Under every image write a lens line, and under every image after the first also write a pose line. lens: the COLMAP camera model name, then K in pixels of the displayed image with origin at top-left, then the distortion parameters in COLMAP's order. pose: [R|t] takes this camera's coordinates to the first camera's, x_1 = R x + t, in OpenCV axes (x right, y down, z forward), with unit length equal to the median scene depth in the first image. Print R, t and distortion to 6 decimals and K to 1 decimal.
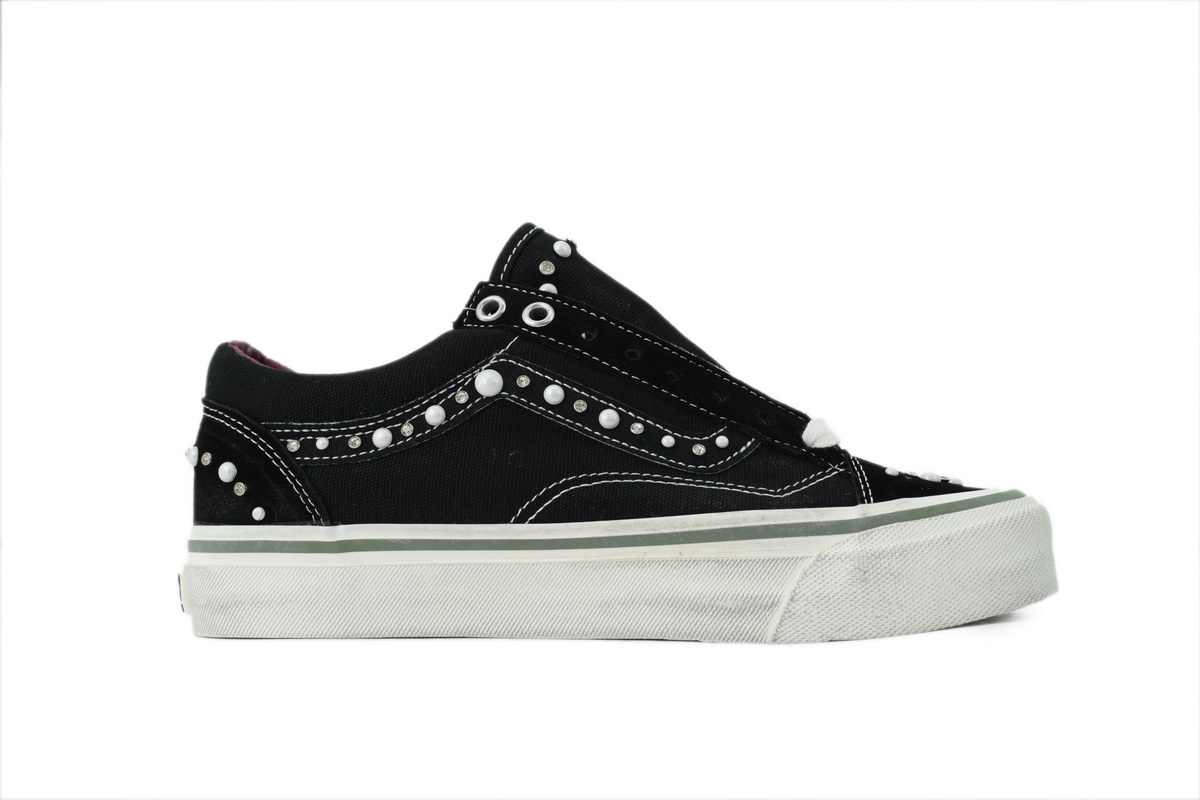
lens RADIAL K [[1351.5, 0, 600.0], [0, 1351.5, 400.0], [0, 0, 1]] dist [-0.003395, -0.007369]
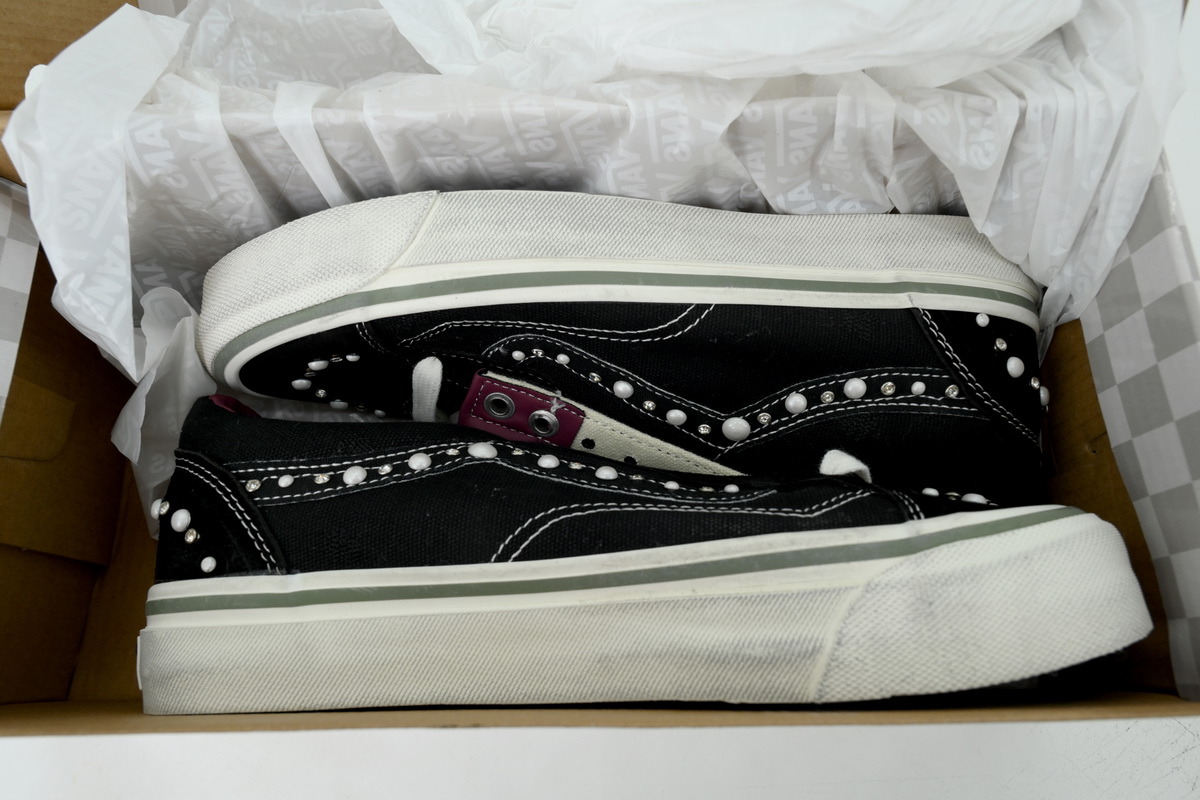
lens RADIAL K [[769.2, 0, 600.0], [0, 769.2, 400.0], [0, 0, 1]] dist [0.002203, 0.000655]
pose [[0.999545, -0.030069, 0.002164, 0.004636], [0.029908, 0.980070, -0.196386, 0.090758], [0.003784, 0.196361, 0.980524, 0.518868]]
